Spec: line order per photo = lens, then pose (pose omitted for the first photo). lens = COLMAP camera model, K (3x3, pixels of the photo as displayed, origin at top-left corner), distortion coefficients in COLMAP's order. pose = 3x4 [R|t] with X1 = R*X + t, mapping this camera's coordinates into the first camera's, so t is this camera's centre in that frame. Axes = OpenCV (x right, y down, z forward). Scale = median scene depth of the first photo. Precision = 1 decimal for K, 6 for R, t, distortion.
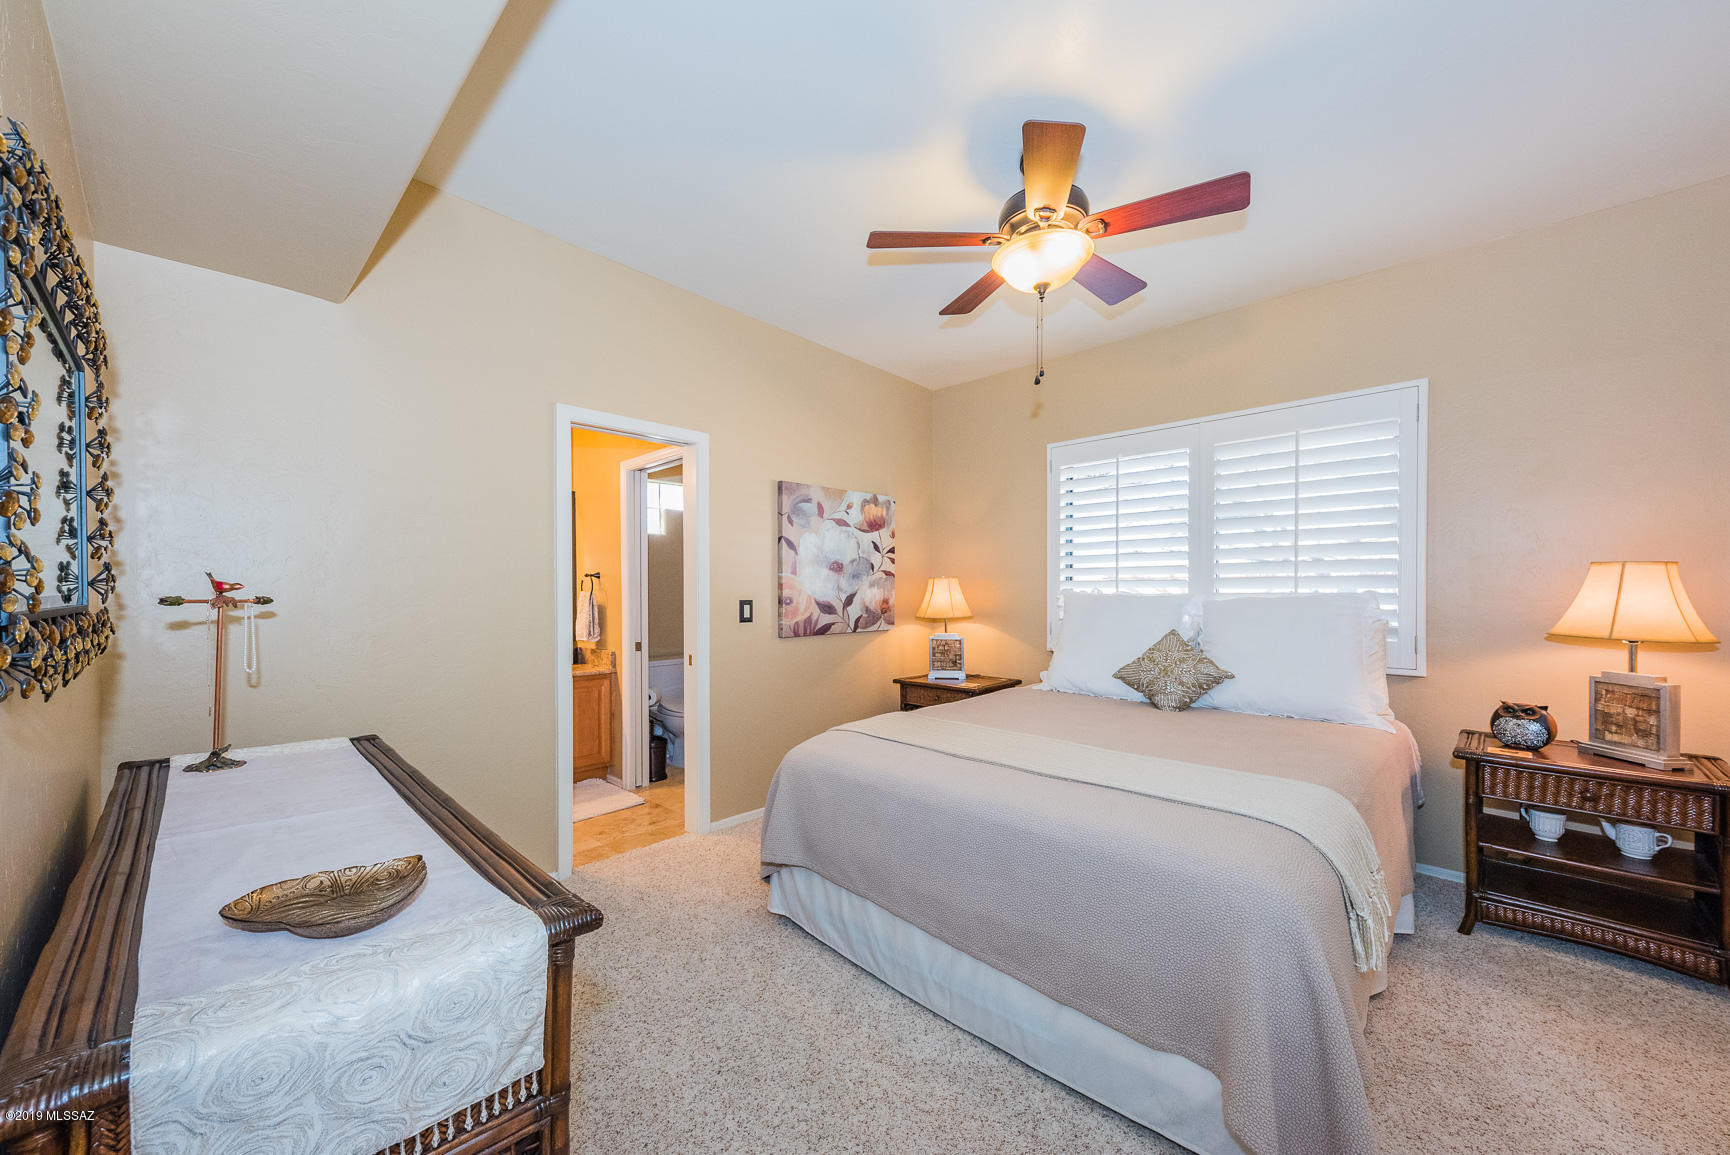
lens RADIAL K [[634.2, 0, 862.2], [0, 634.2, 590.3], [0, 0, 1]] dist [0.000381, -0.000076]
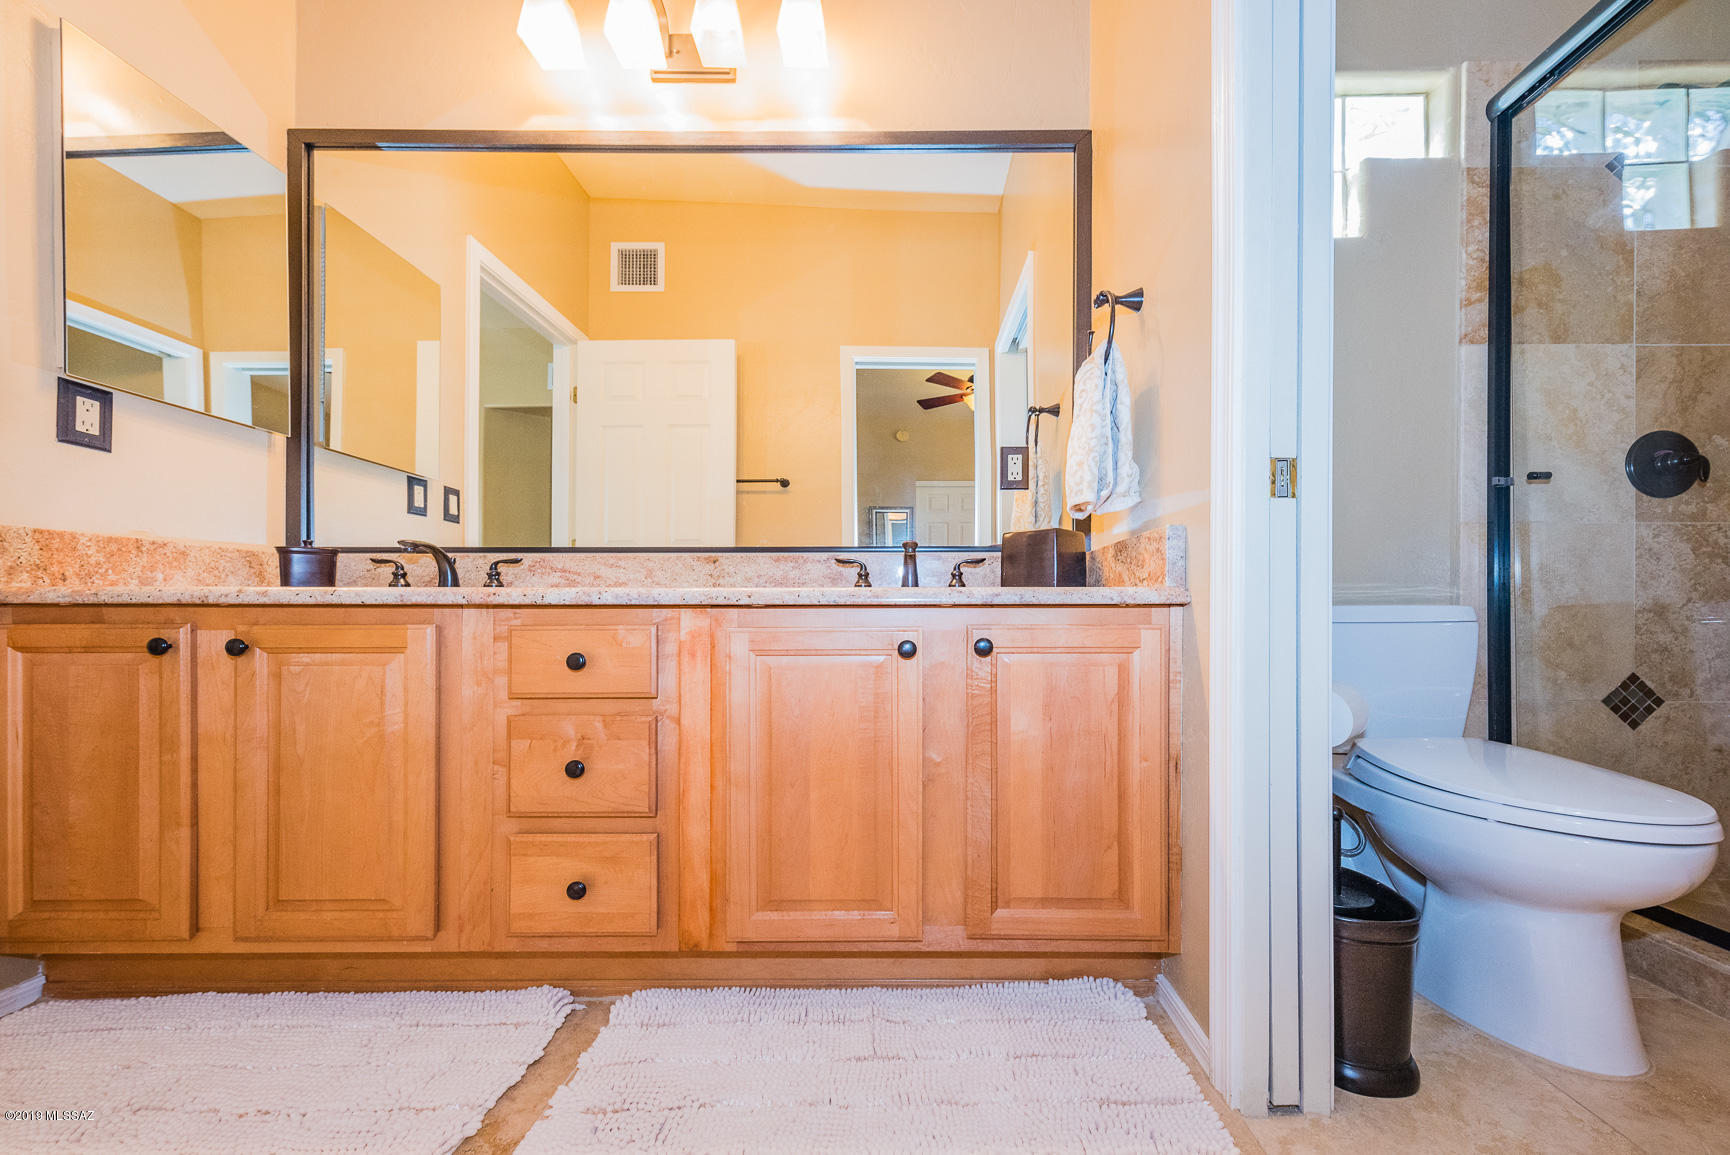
lens RADIAL K [[634.2, 0, 862.2], [0, 634.2, 590.3], [0, 0, 1]] dist [0.000381, -0.000076]
pose [[0.643248, 0.011034, -0.765579, -0.269436], [-0.014767, 0.999889, 0.002005, 0.121043], [0.765516, 0.010016, 0.643339, 0.712240]]
